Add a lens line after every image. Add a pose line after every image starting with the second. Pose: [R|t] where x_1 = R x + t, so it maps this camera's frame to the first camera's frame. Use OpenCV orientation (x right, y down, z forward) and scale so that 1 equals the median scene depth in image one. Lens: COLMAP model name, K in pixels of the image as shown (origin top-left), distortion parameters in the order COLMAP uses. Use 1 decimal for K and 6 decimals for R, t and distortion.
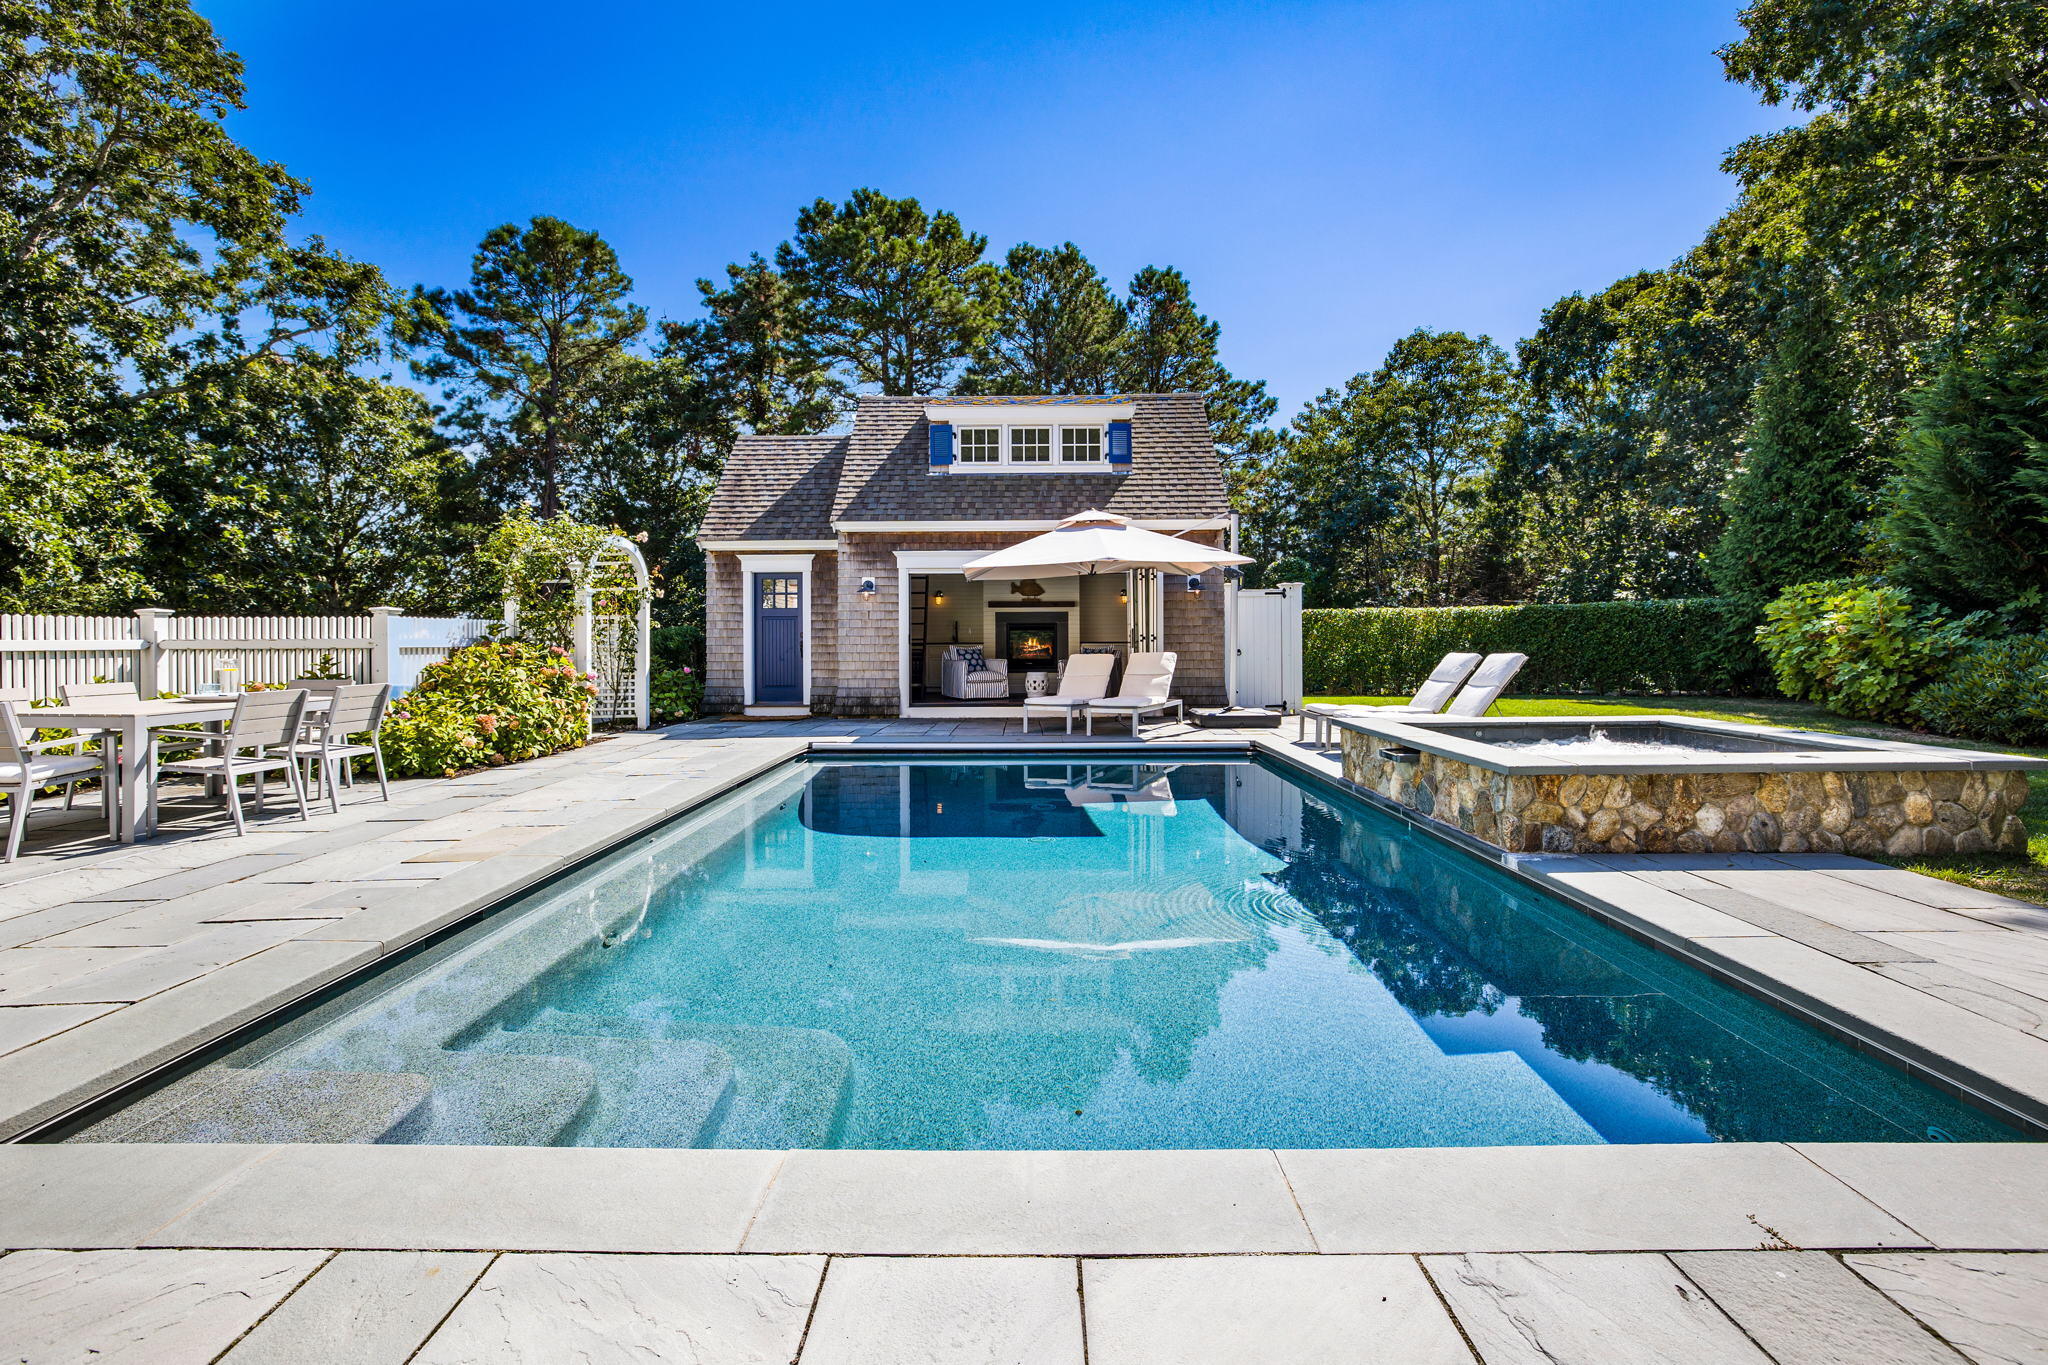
lens RADIAL K [[955.6, 0, 1024.0], [0, 955.6, 682.5], [0, 0, 1]] dist [-0.027130, 0.013079]
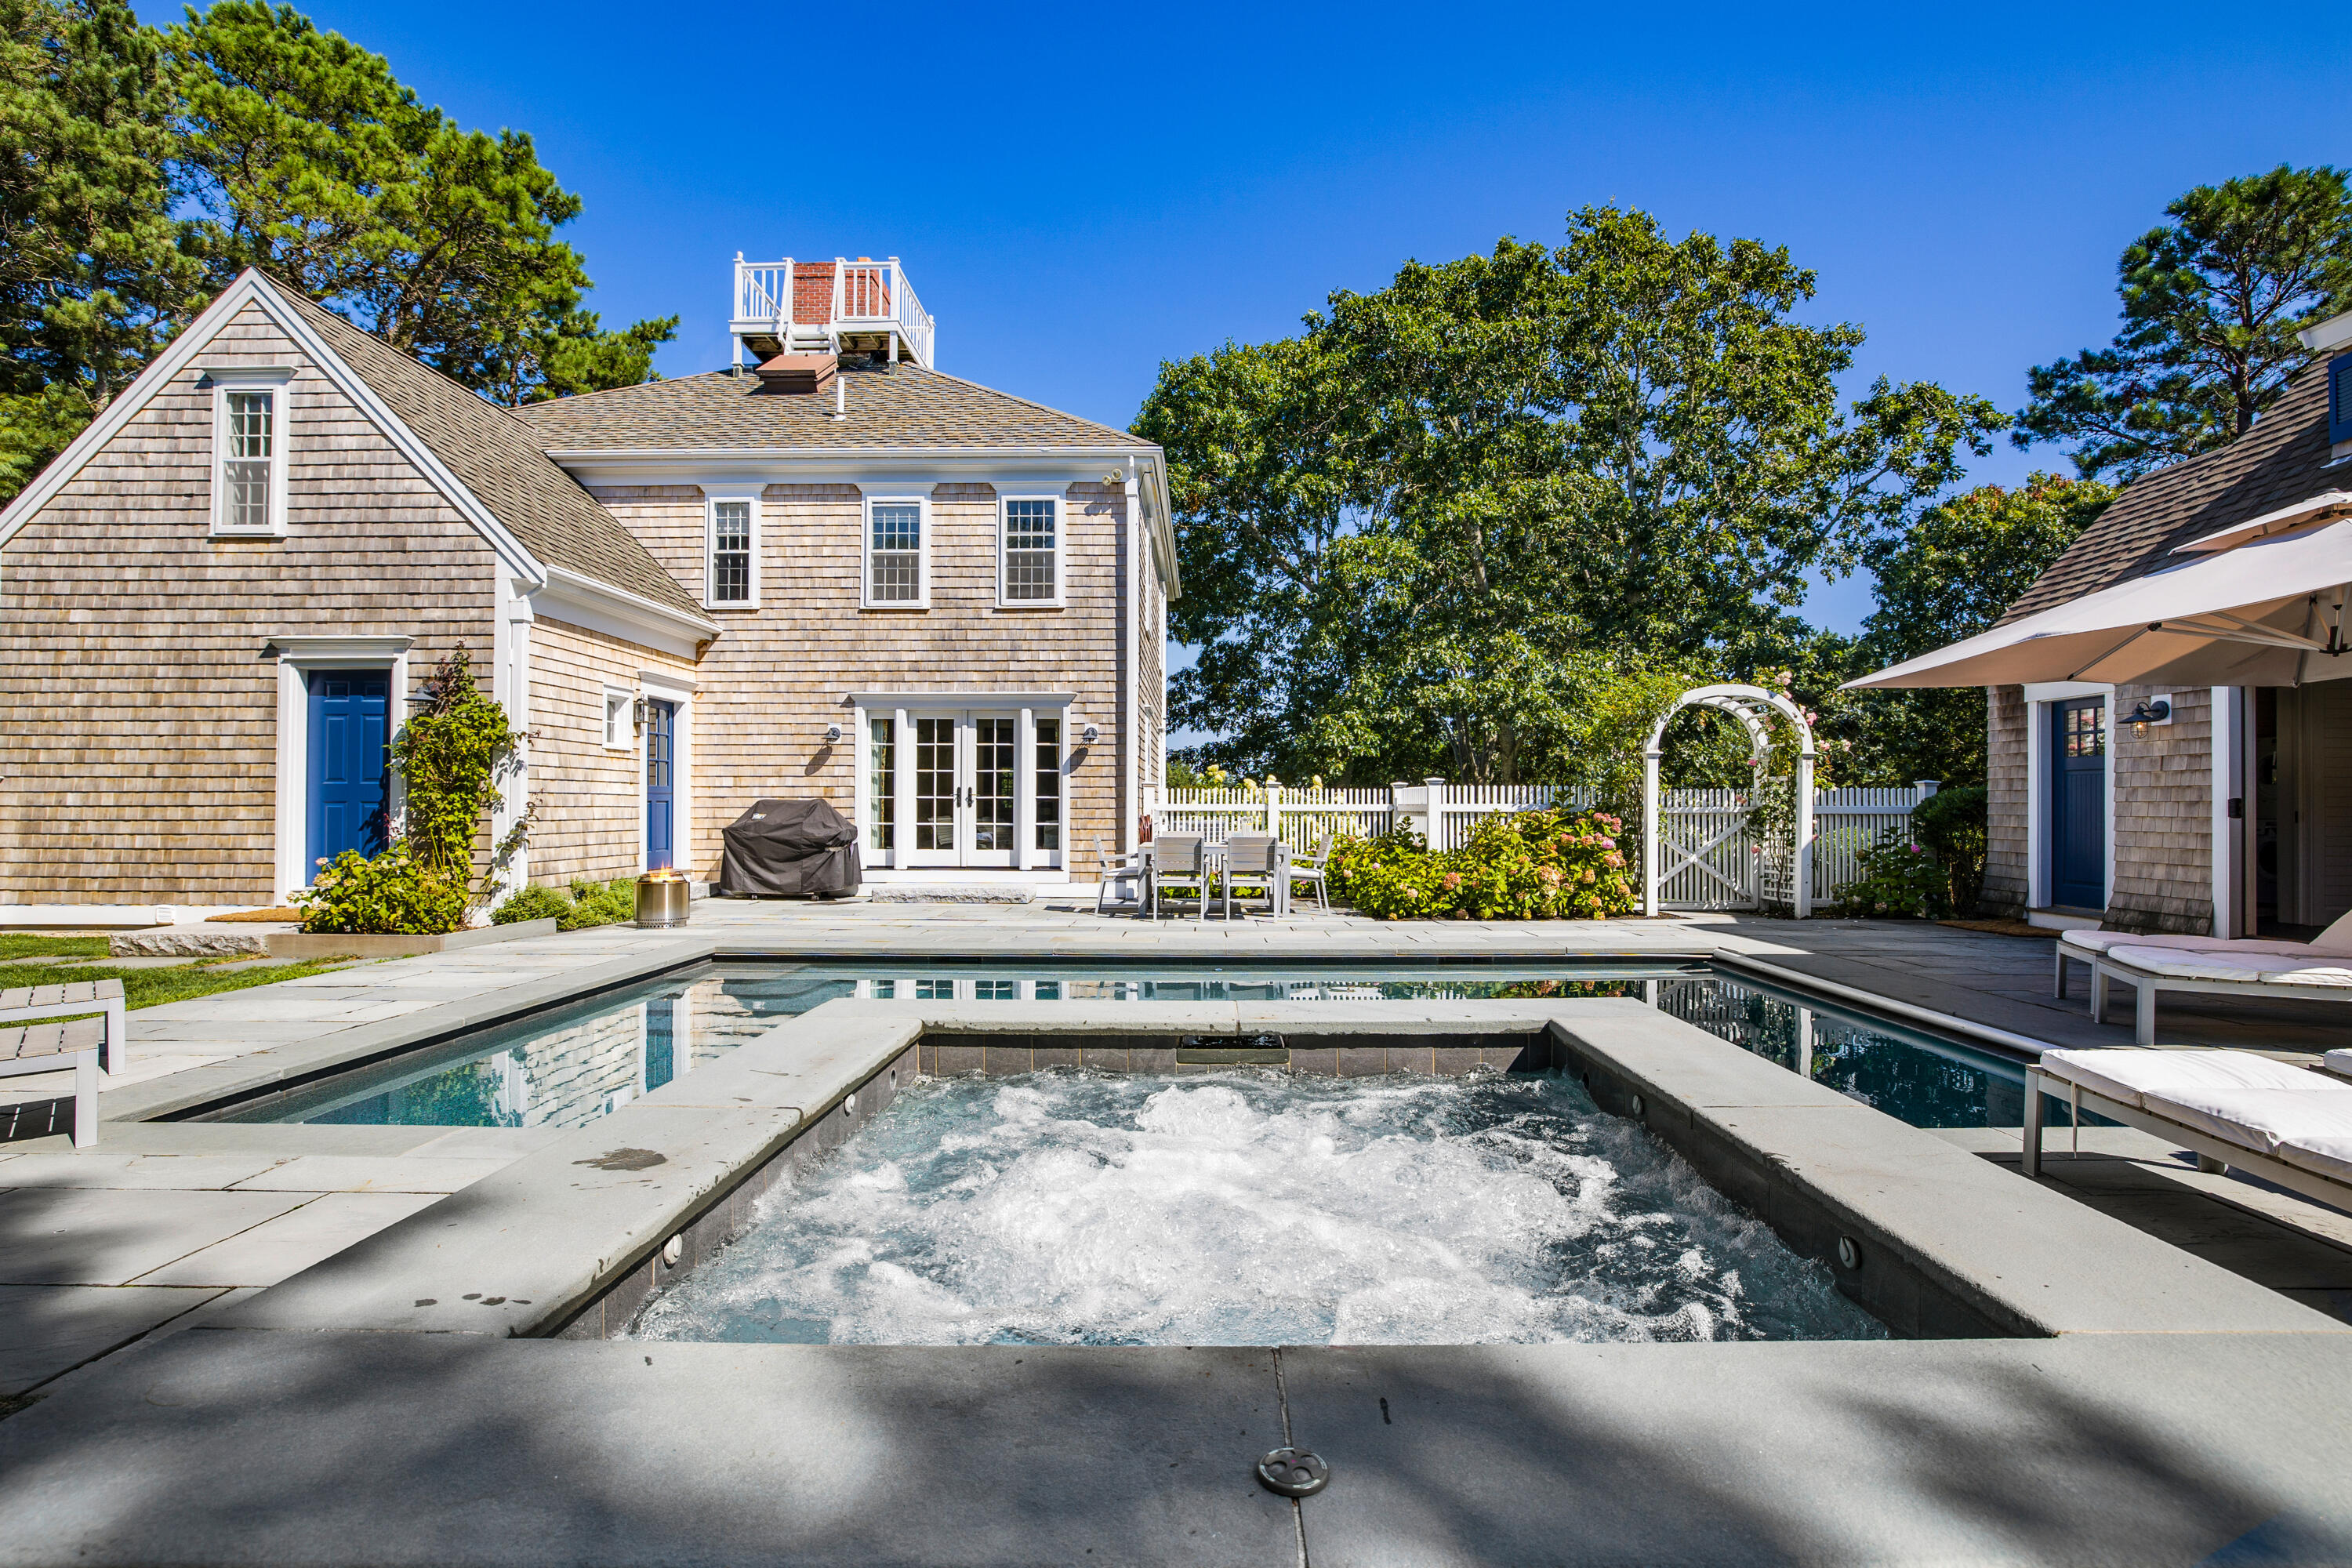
lens RADIAL K [[1097.4, 0, 1176.0], [0, 1097.4, 784.0], [0, 0, 1]] dist [-0.027130, 0.013079]
pose [[-0.014485, -0.014642, -0.999788, 0.451460], [-0.043544, 0.998953, -0.013999, -0.024970], [0.998946, 0.043332, -0.015107, 0.433938]]
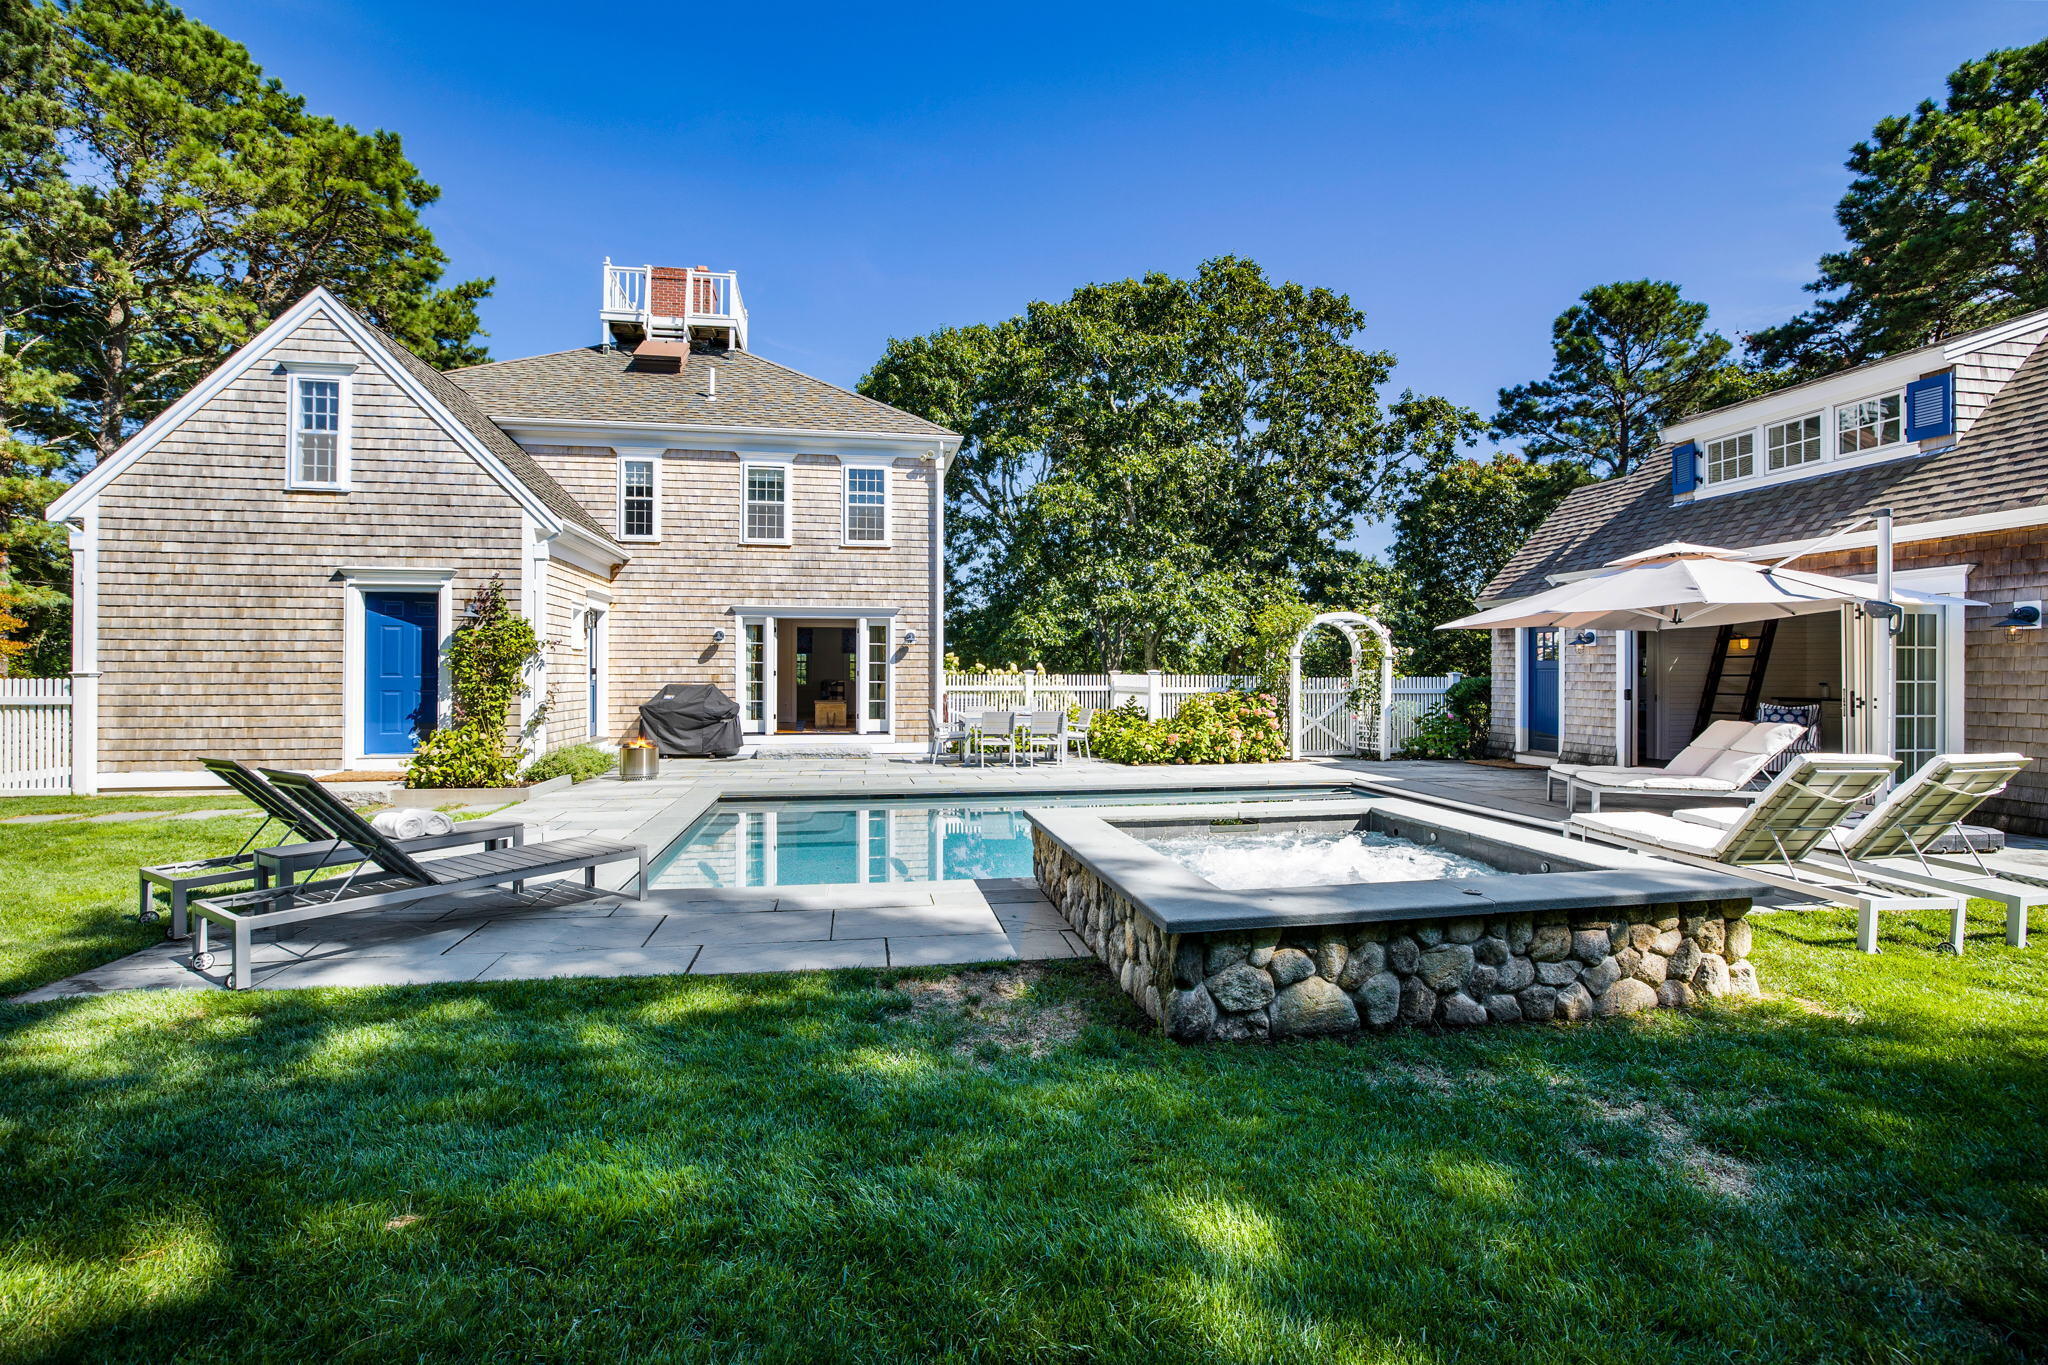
lens RADIAL K [[912.9, 0, 979.1], [0, 912.9, 651.8], [0, 0, 1]] dist [-0.008137, 0.000397]
pose [[0.151708, -0.018472, -0.988253, 0.621011], [-0.043358, 0.998739, -0.025324, -0.036066], [0.987474, 0.046690, 0.150716, 0.255600]]
